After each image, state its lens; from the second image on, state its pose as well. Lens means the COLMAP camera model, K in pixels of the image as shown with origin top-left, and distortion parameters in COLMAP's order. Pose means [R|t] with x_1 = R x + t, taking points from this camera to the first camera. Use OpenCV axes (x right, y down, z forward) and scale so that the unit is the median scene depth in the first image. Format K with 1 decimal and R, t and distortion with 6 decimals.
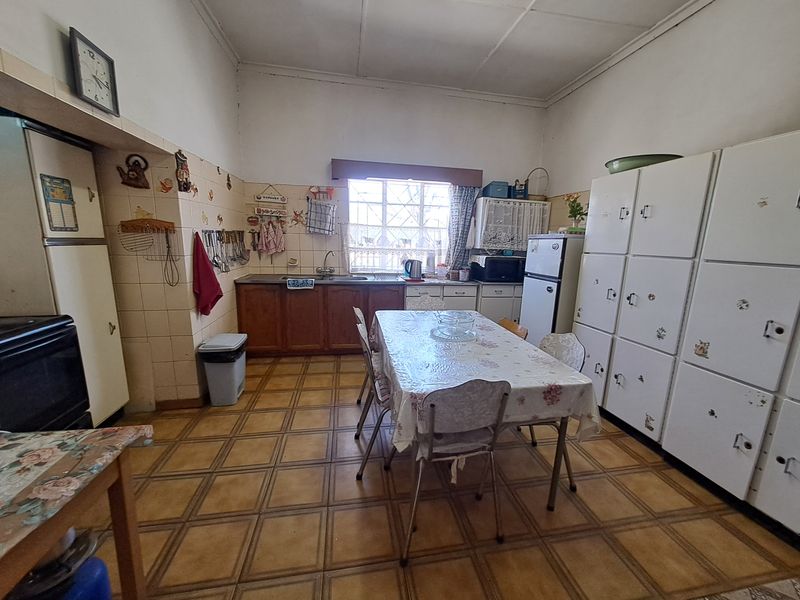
lens RADIAL K [[317.0, 0, 404.2], [0, 317.0, 298.8], [0, 0, 1]] dist [-0.000731, -0.000232]
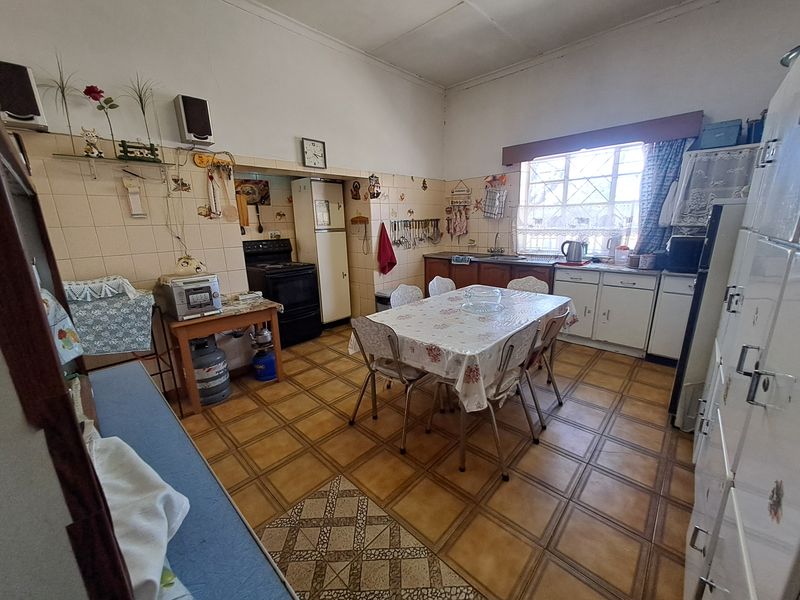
lens RADIAL K [[317.0, 0, 404.2], [0, 317.0, 298.8], [0, 0, 1]] dist [-0.000731, -0.000232]
pose [[0.589668, 0.147461, -0.794070, 0.545786], [-0.107614, 0.988769, 0.103704, -0.002268], [0.800444, 0.024302, 0.598914, 0.088054]]
